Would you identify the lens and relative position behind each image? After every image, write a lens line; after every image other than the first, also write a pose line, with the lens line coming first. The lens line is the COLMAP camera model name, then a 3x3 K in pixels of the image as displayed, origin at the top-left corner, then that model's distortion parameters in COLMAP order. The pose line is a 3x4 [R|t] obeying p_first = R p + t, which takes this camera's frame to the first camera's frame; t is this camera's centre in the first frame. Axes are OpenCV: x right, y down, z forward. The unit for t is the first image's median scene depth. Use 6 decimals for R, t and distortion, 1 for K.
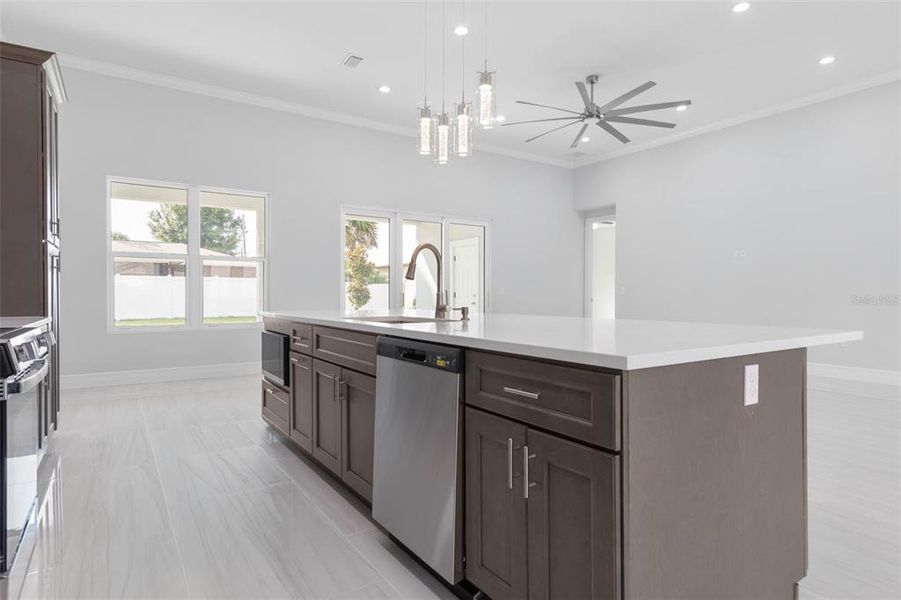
lens RADIAL K [[514.2, 0, 464.2], [0, 514.2, 297.6], [0, 0, 1]] dist [0.003038, 0.000227]
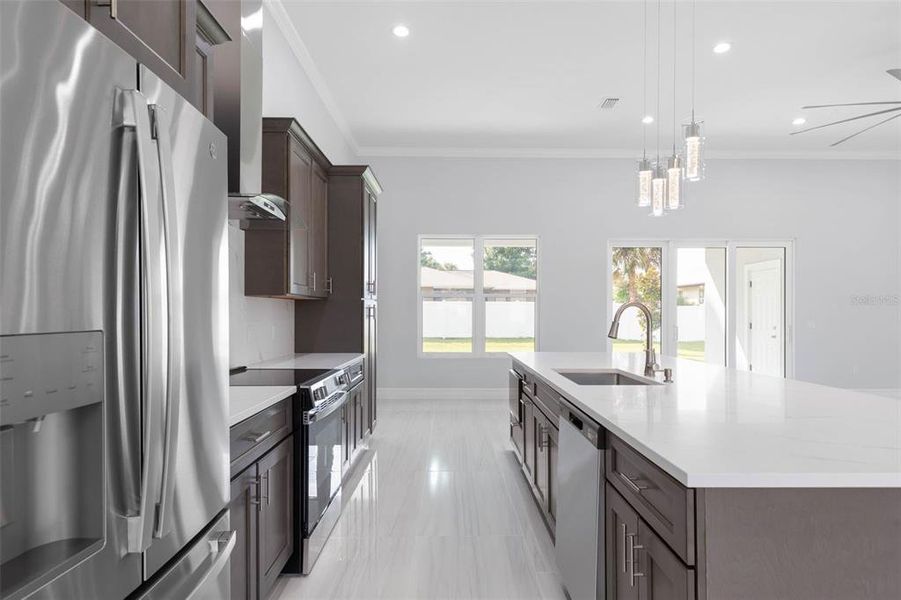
lens RADIAL K [[517.8, 0, 452.3], [0, 517.8, 309.4], [0, 0, 1]] dist [-0.001777, -0.000618]
pose [[0.830402, -0.001654, -0.557163, 0.162534], [-0.005875, 0.999914, -0.011725, -0.062442], [0.557134, 0.013010, 0.830321, -0.032312]]
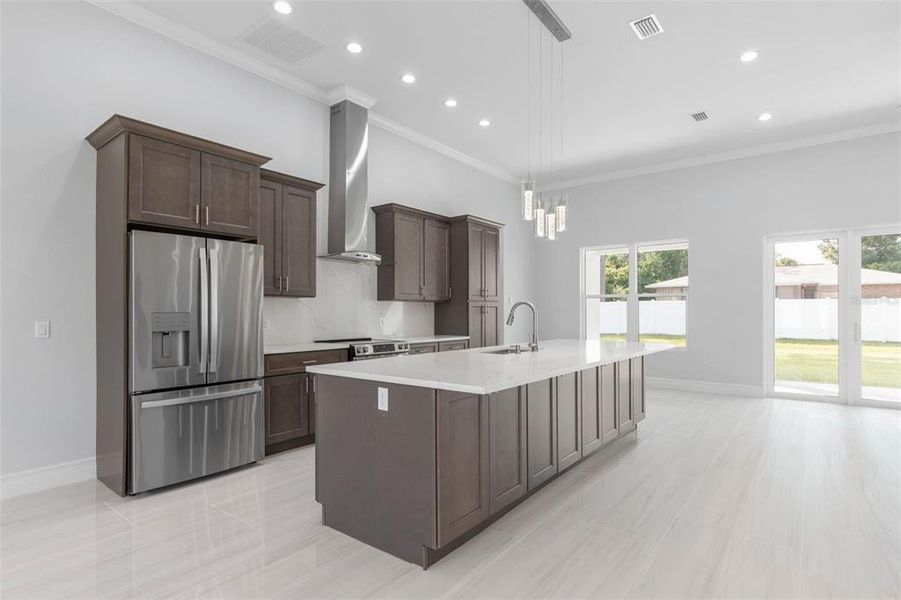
lens RADIAL K [[462.1, 0, 455.7], [0, 462.1, 309.5], [0, 0, 1]] dist [-0.000349, 0.000244]
pose [[0.310396, -0.001493, -0.950606, 0.951616], [-0.009876, 0.999940, -0.004796, -0.059691], [0.950556, 0.010877, 0.310363, 0.325246]]
